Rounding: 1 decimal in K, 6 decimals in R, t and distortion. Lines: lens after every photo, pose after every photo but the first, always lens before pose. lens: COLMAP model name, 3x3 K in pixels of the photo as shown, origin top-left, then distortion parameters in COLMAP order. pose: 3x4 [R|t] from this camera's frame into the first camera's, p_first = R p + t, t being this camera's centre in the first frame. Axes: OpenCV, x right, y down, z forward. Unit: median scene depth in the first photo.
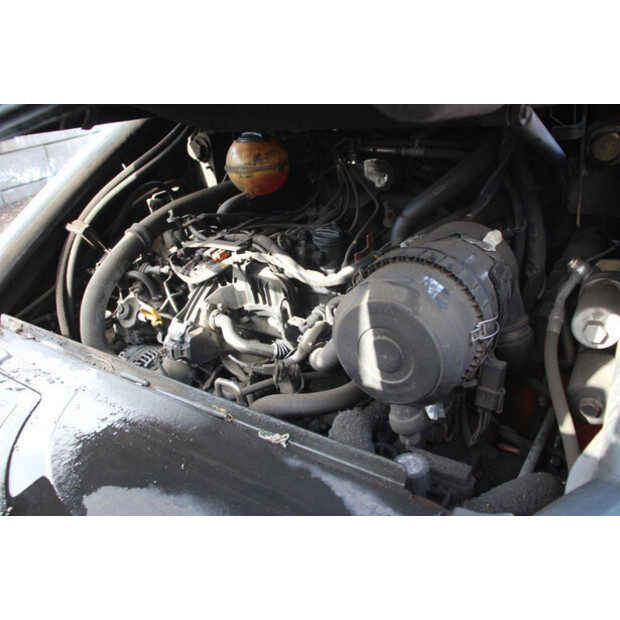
lens RADIAL K [[510.8, 0, 312.9], [0, 510.8, 300.7], [0, 0, 1]] dist [-0.163019, 0.118957]
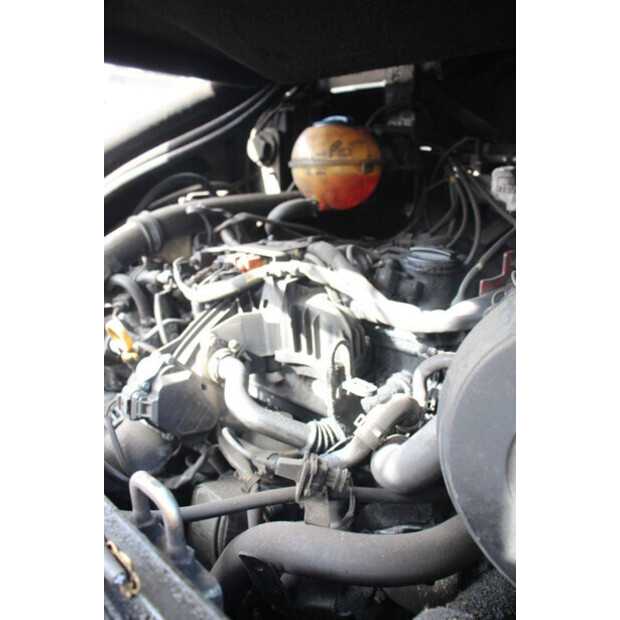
lens RADIAL K [[510.8, 0, 312.9], [0, 510.8, 300.7], [0, 0, 1]] dist [-0.163019, 0.118957]
pose [[0.978284, 0.130793, -0.160789, -0.004606], [-0.157934, 0.972773, -0.169615, 0.046557], [0.134227, 0.191326, 0.972305, 0.427859]]
